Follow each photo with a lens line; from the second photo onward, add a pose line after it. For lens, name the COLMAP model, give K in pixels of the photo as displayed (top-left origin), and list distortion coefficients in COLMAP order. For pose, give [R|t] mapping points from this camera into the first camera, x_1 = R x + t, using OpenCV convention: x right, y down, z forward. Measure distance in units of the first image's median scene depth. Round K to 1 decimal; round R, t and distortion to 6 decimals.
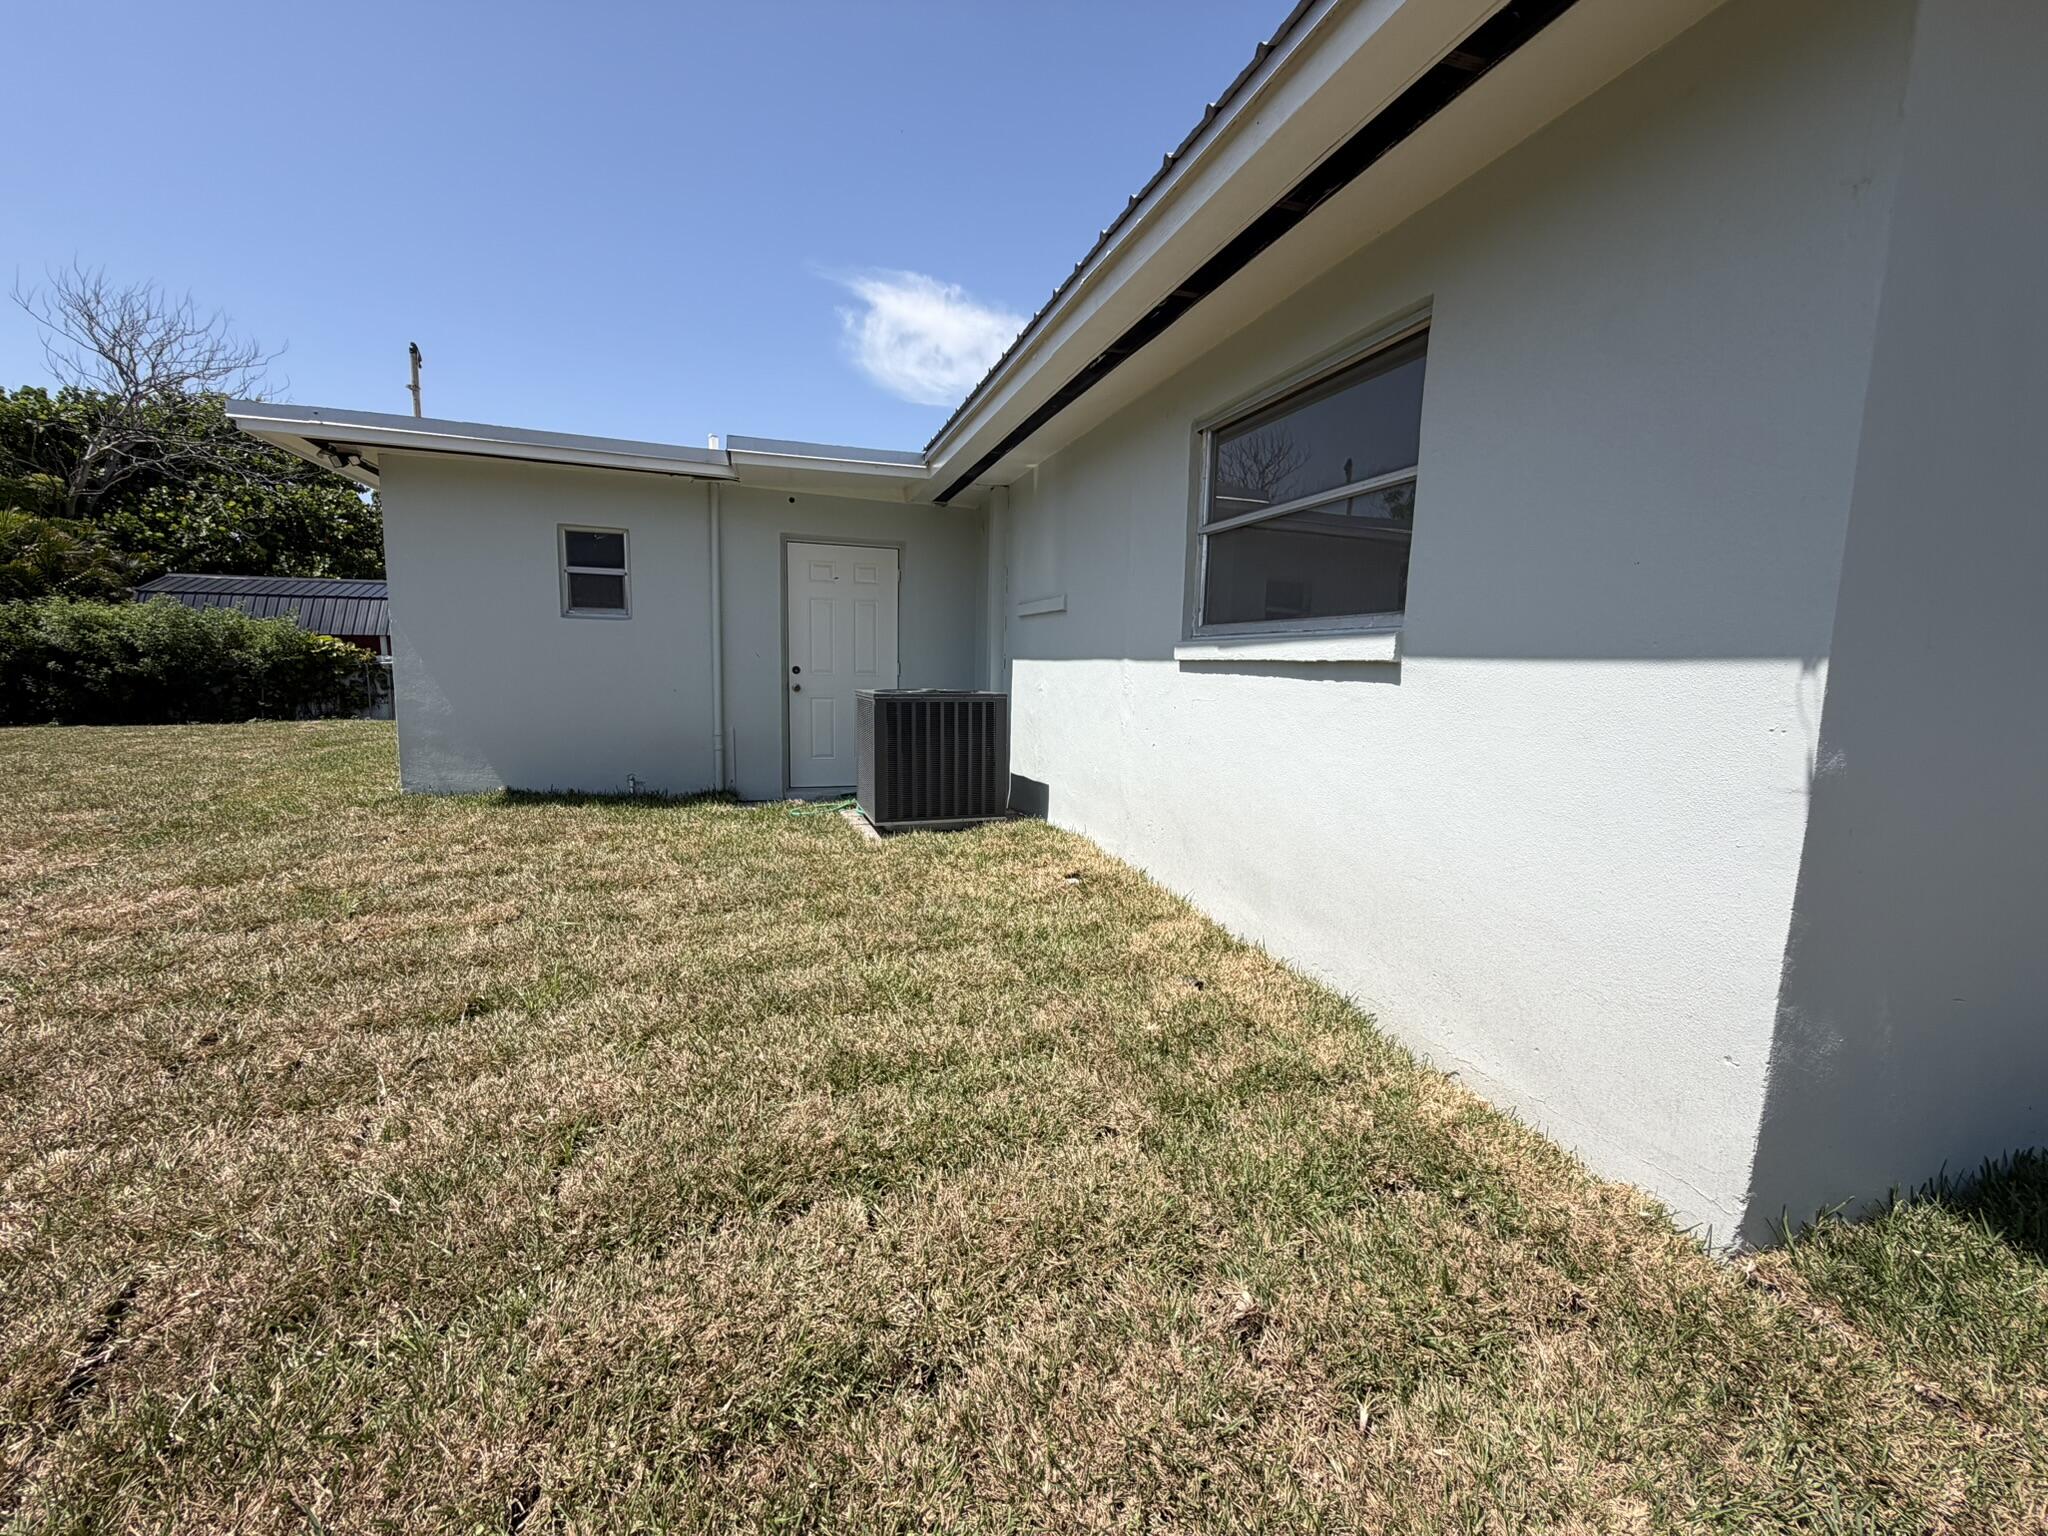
lens RADIAL K [[819.8, 0, 1015.9], [0, 819.8, 766.0], [0, 0, 1]] dist [-0.001484, -0.000370]
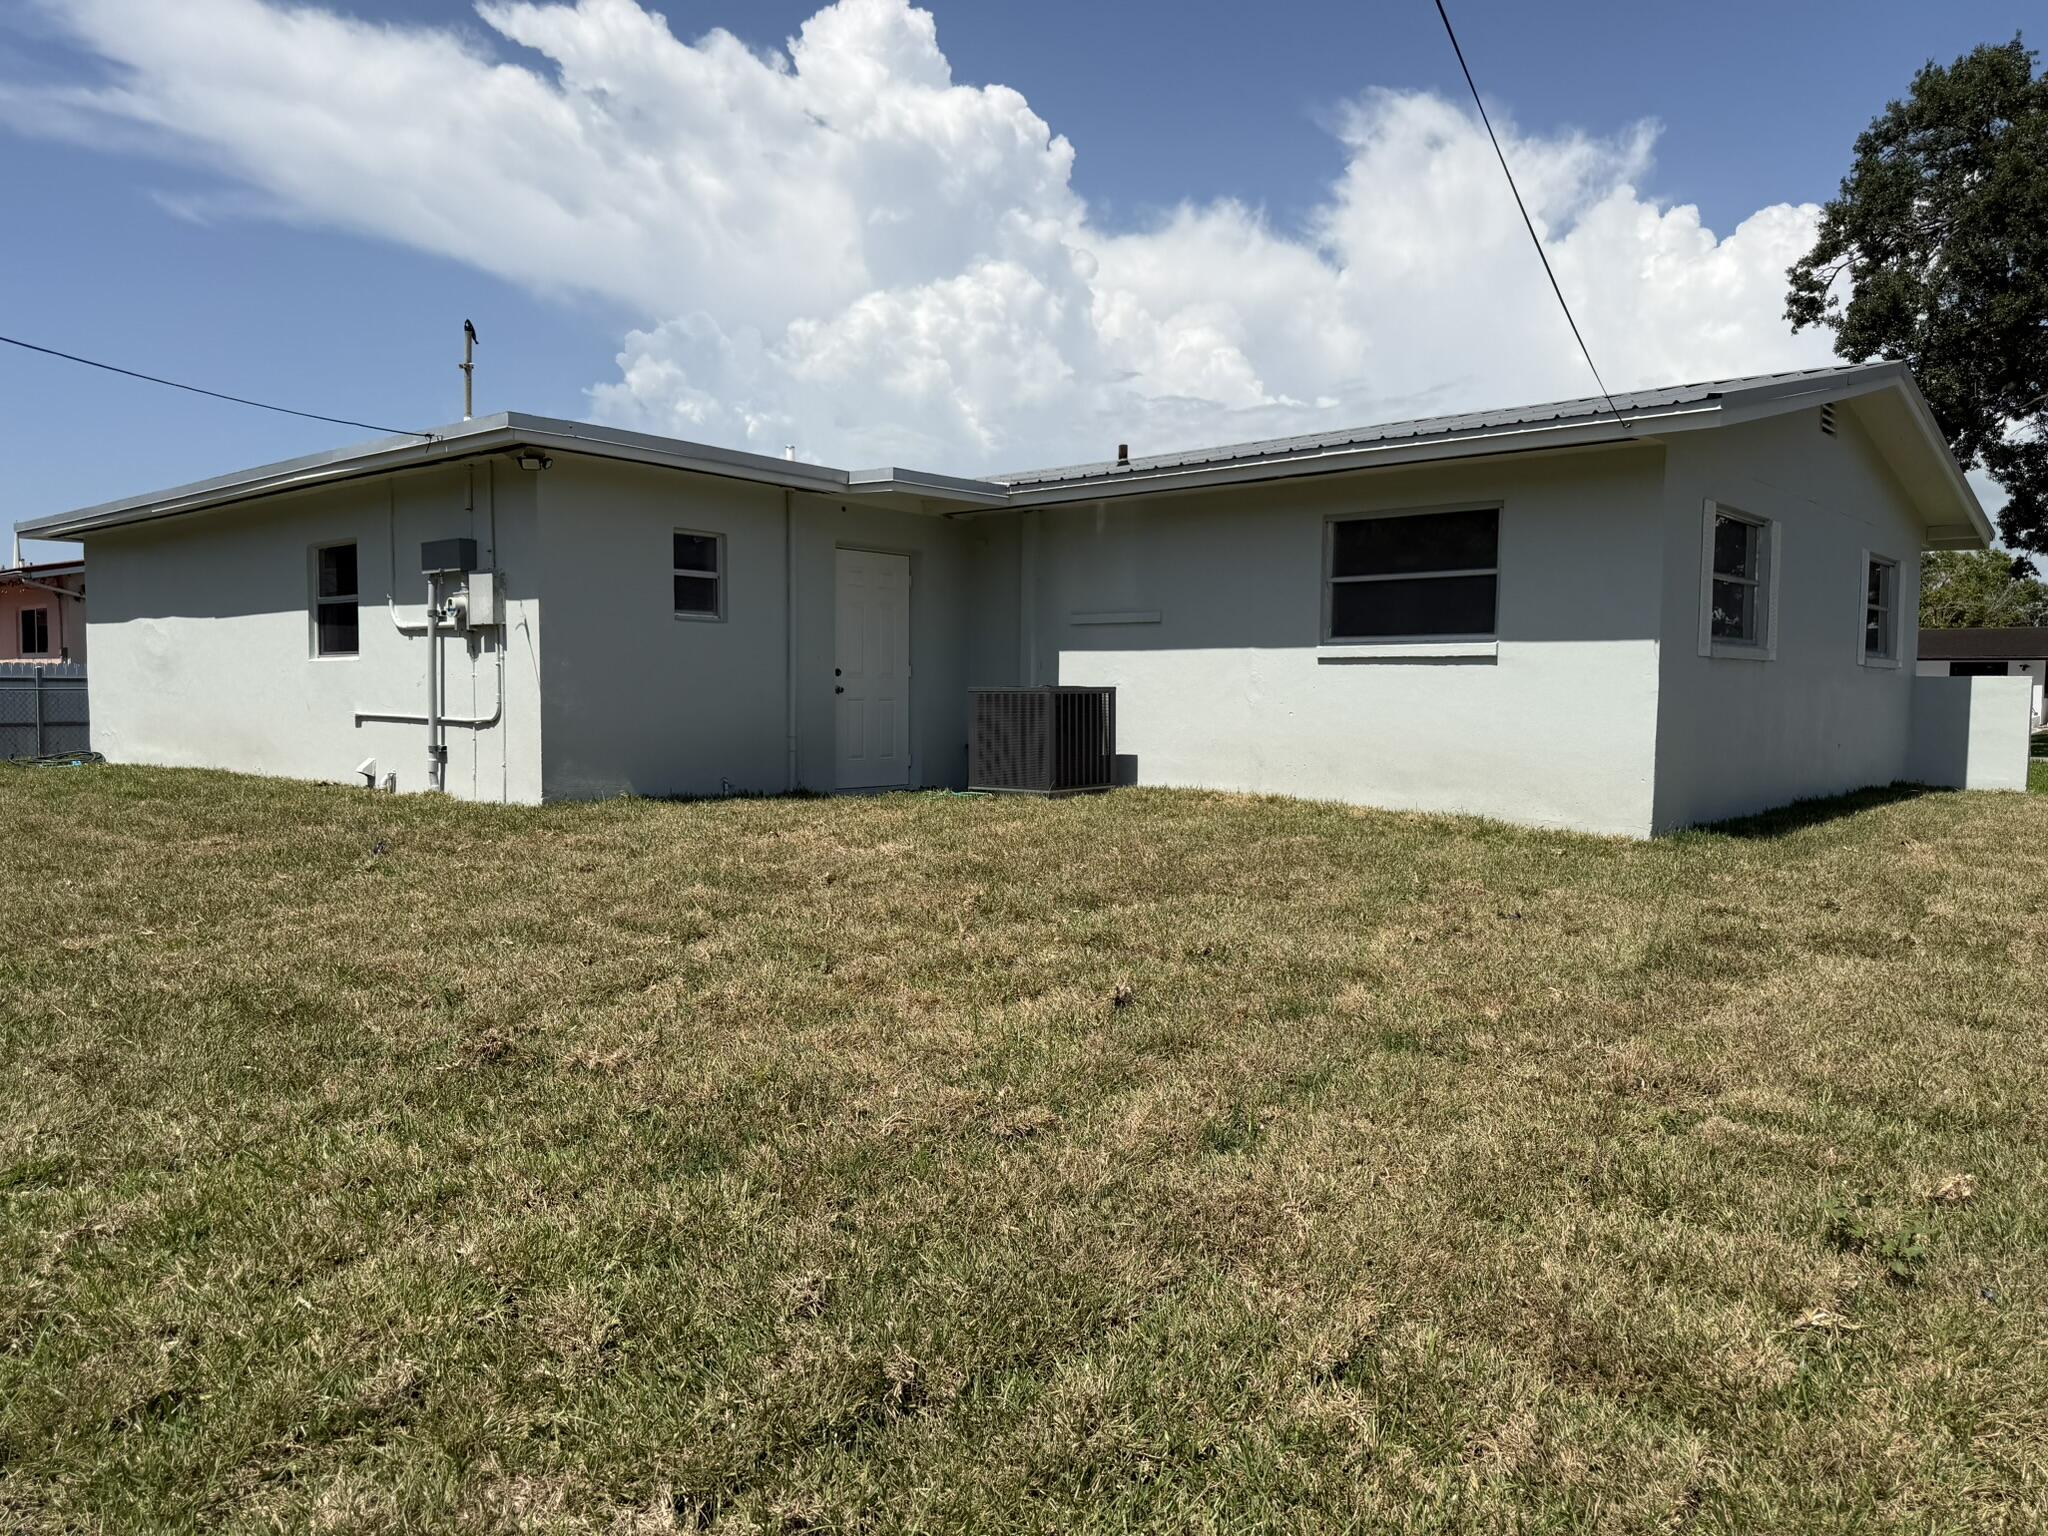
lens RADIAL K [[1450.4, 0, 1024.0], [0, 1450.4, 768.0], [0, 0, 1]] dist [0.069531, -0.027523]
pose [[0.855154, -0.043925, 0.516510, -1.113587], [0.077957, 0.995969, -0.044368, 0.109998], [-0.512479, 0.078207, 0.855131, -0.720294]]
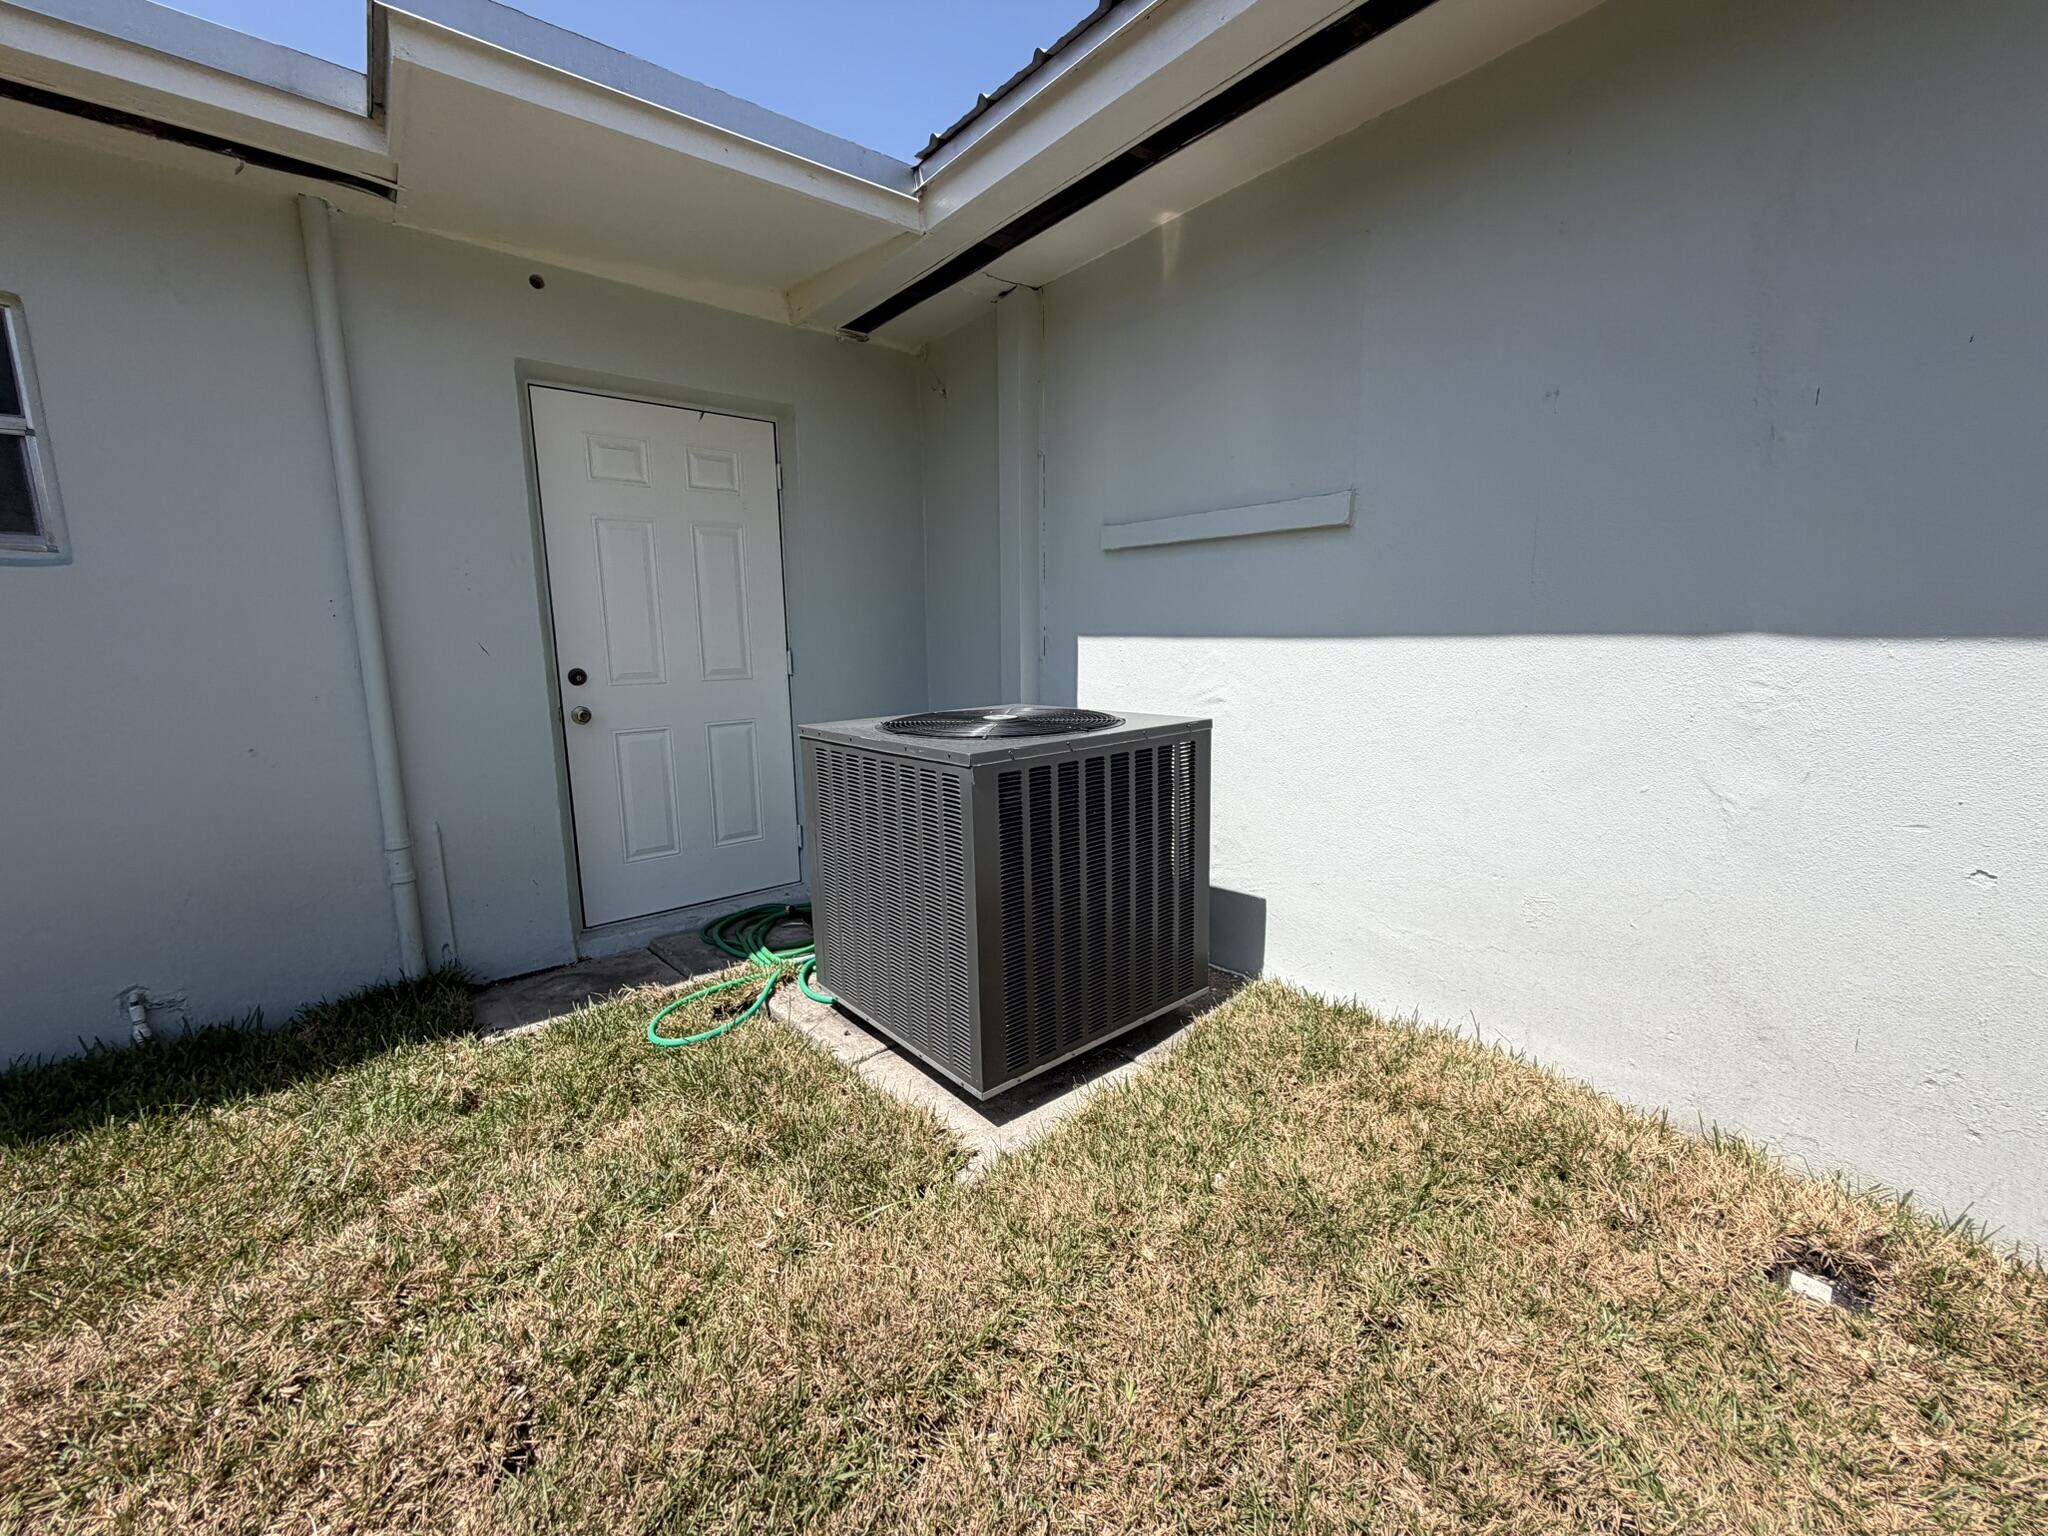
lens RADIAL K [[819.8, 0, 1015.9], [0, 819.8, 766.0], [0, 0, 1]] dist [-0.001484, -0.000370]
pose [[0.929944, -0.093723, 0.355556, -0.229437], [0.078367, 0.995272, 0.057383, -0.082592], [-0.359253, -0.025499, 0.932892, 0.535337]]
